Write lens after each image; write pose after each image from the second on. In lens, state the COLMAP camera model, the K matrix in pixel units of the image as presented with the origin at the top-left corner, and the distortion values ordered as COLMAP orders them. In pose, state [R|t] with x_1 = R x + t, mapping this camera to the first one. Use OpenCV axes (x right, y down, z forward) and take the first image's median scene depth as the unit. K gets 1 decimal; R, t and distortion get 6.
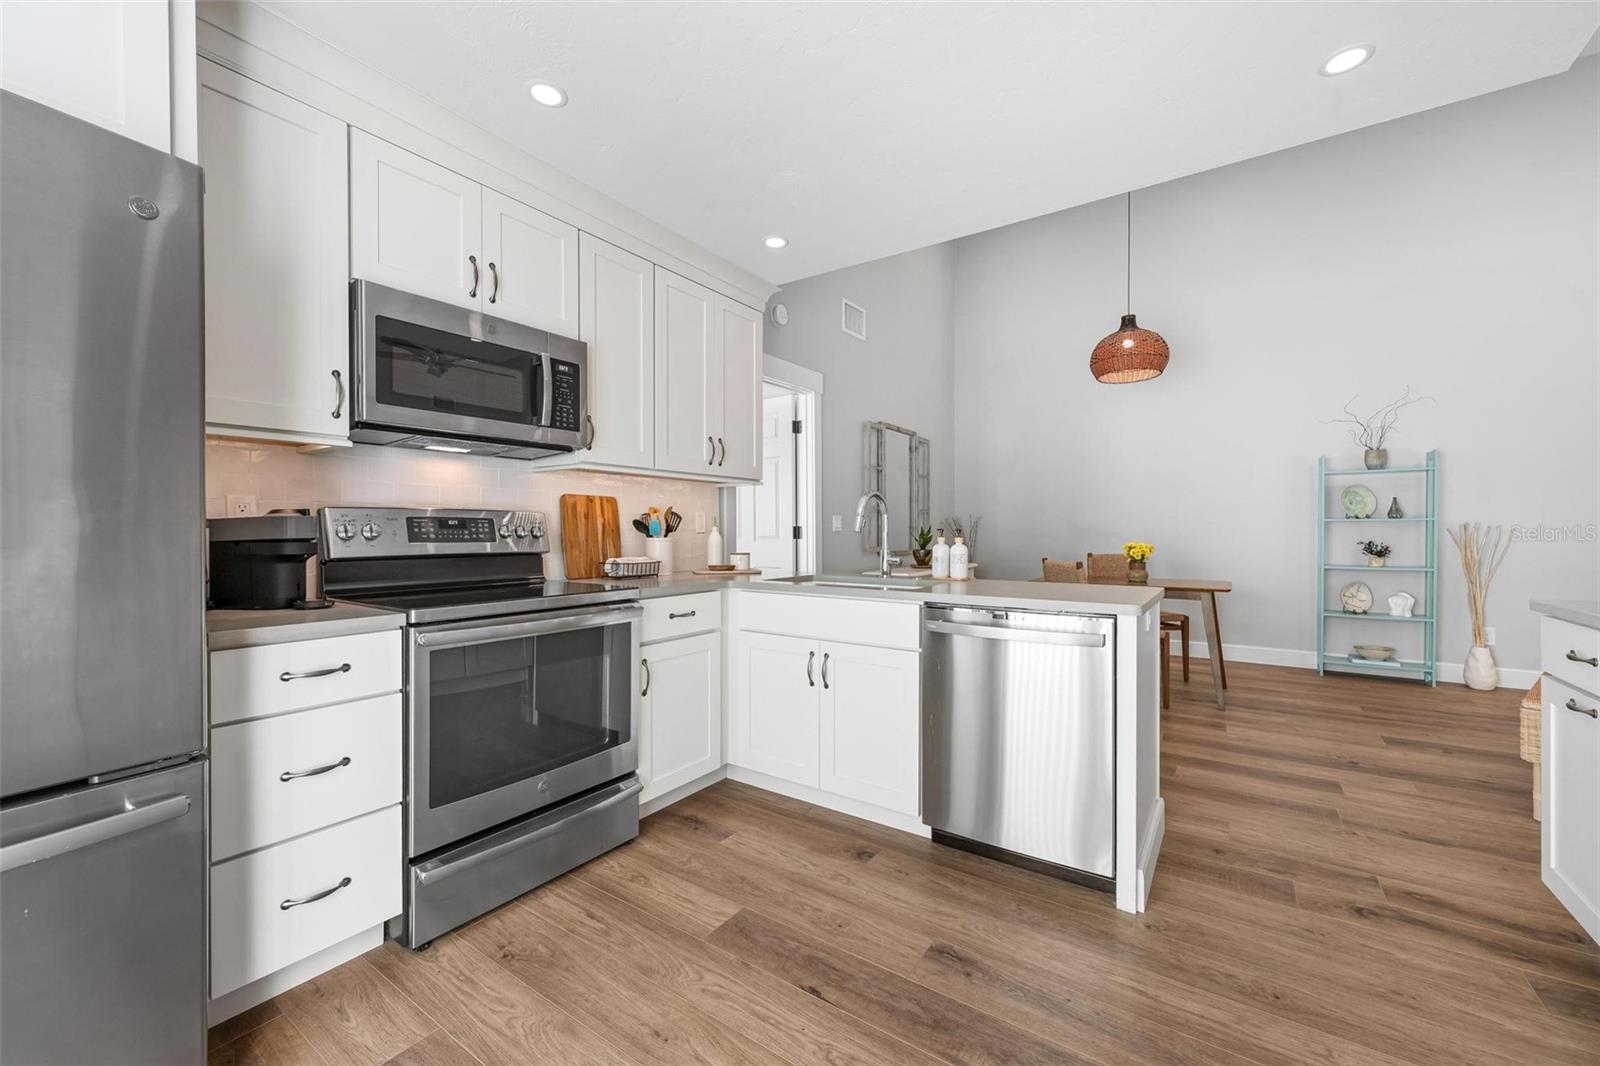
lens RADIAL K [[632.2, 0, 798.0], [0, 632.2, 533.0], [0, 0, 1]] dist [-0.002321, 0.000834]
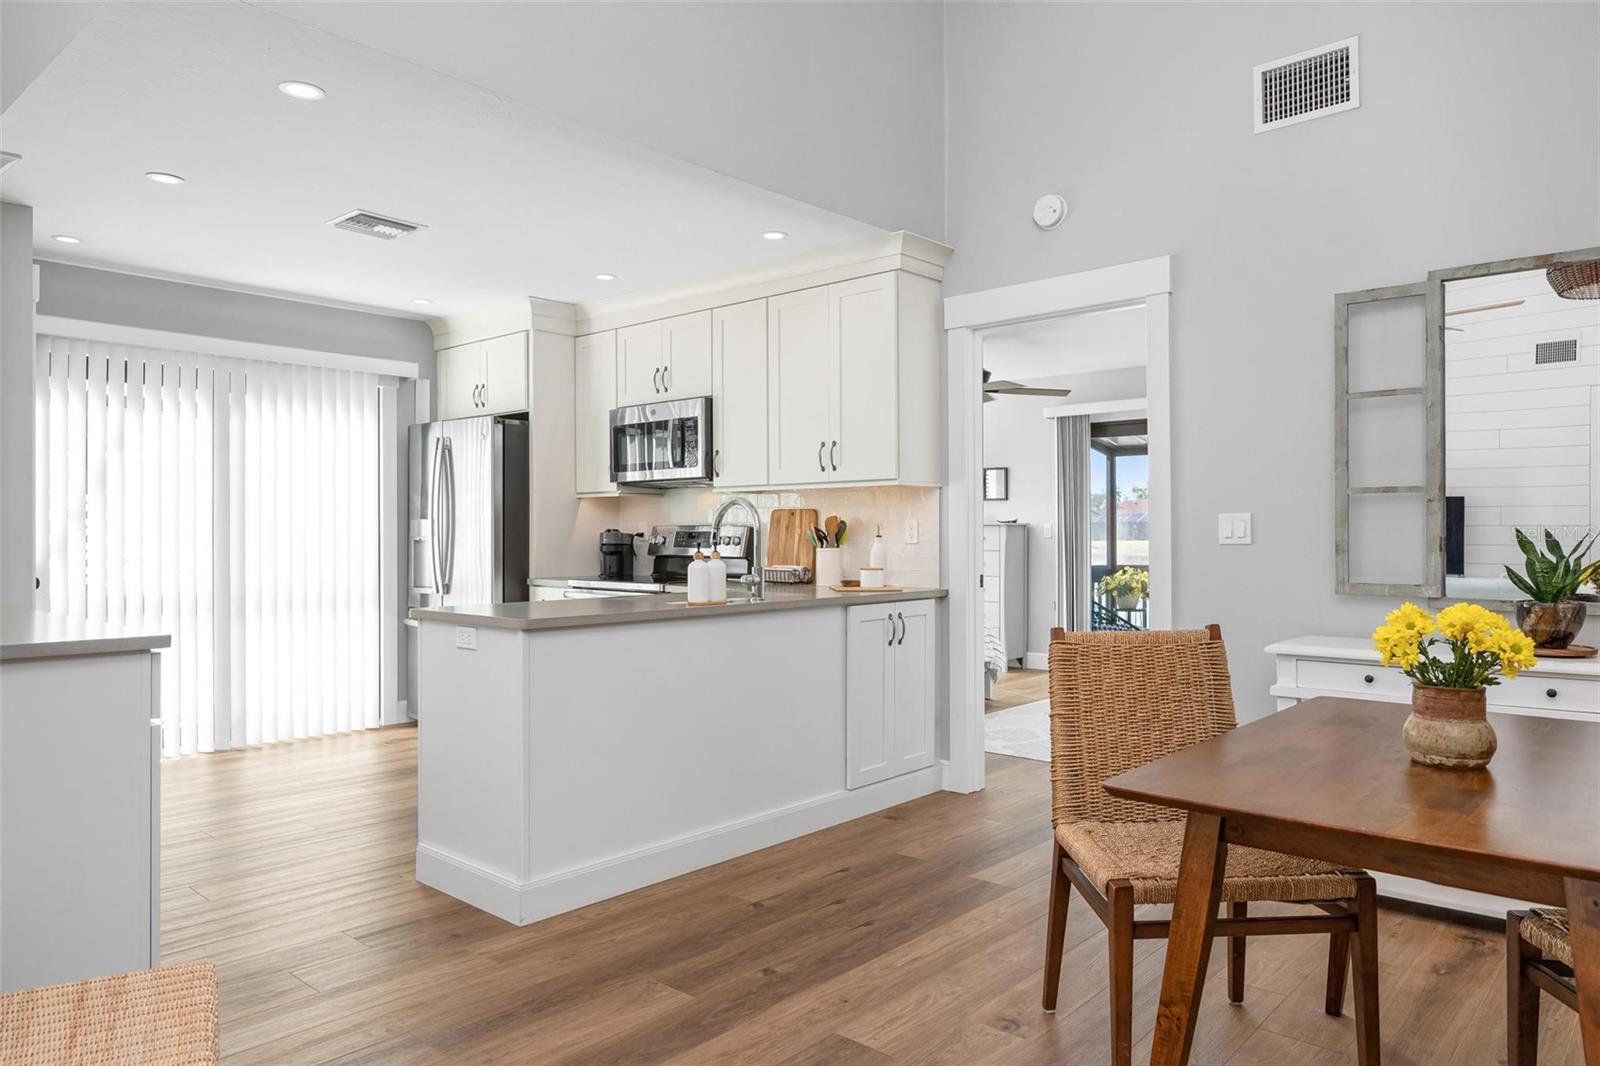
lens RADIAL K [[1044.8, 0, 816.2], [0, 1044.8, 528.9], [0, 0, 1]] dist [0.001615, -0.002020]
pose [[-0.112075, -0.000452, -0.993700, 1.780603], [-0.000967, 0.999999, -0.000345, -0.027262], [0.993699, 0.000922, -0.112076, 1.463055]]
